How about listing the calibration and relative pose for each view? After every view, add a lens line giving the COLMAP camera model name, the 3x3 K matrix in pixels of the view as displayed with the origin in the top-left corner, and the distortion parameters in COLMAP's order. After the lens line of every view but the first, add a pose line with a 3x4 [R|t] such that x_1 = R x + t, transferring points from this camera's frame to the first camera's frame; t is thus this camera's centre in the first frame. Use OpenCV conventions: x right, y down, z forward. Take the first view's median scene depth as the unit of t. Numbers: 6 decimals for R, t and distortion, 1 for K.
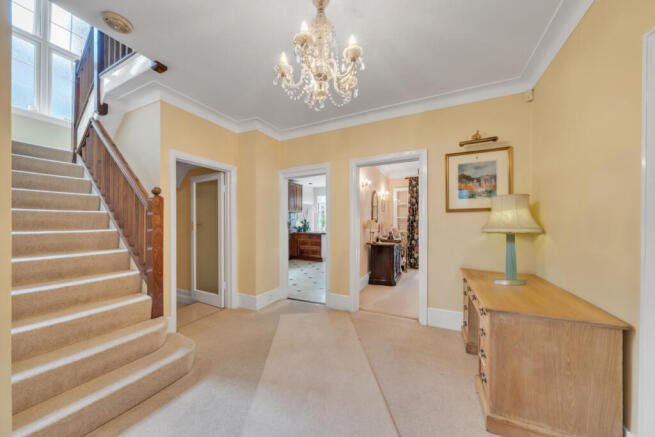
lens RADIAL K [[240.7, 0, 327.5], [0, 240.7, 218.5], [0, 0, 1]] dist [-0.000592, -0.000009]
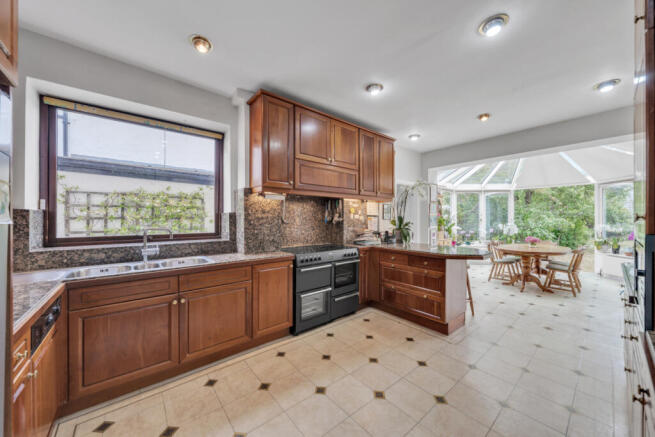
lens RADIAL K [[240.7, 0, 327.5], [0, 240.7, 218.5], [0, 0, 1]] dist [-0.000592, -0.000009]
pose [[0.923895, 0.001310, -0.382644, -0.046963], [0.000456, 0.999990, 0.004524, 0.006406], [0.382646, -0.004354, 0.923885, 0.549097]]
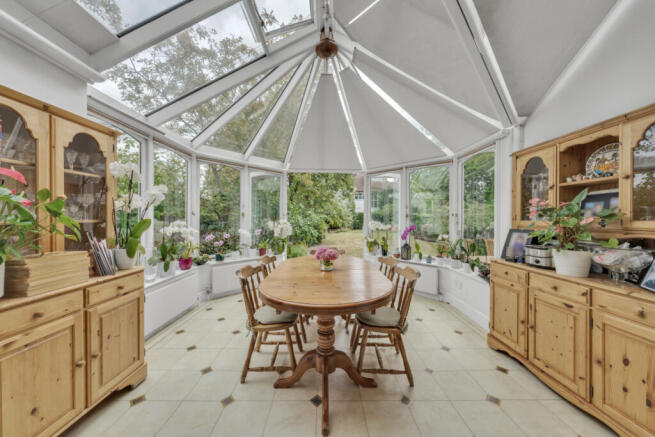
lens RADIAL K [[240.7, 0, 327.5], [0, 240.7, 218.5], [0, 0, 1]] dist [-0.000592, -0.000009]
pose [[0.893415, 0.006279, 0.449188, -0.004958], [-0.009139, 0.999949, 0.004201, 0.011562], [-0.449139, -0.007858, 0.893428, 0.731167]]
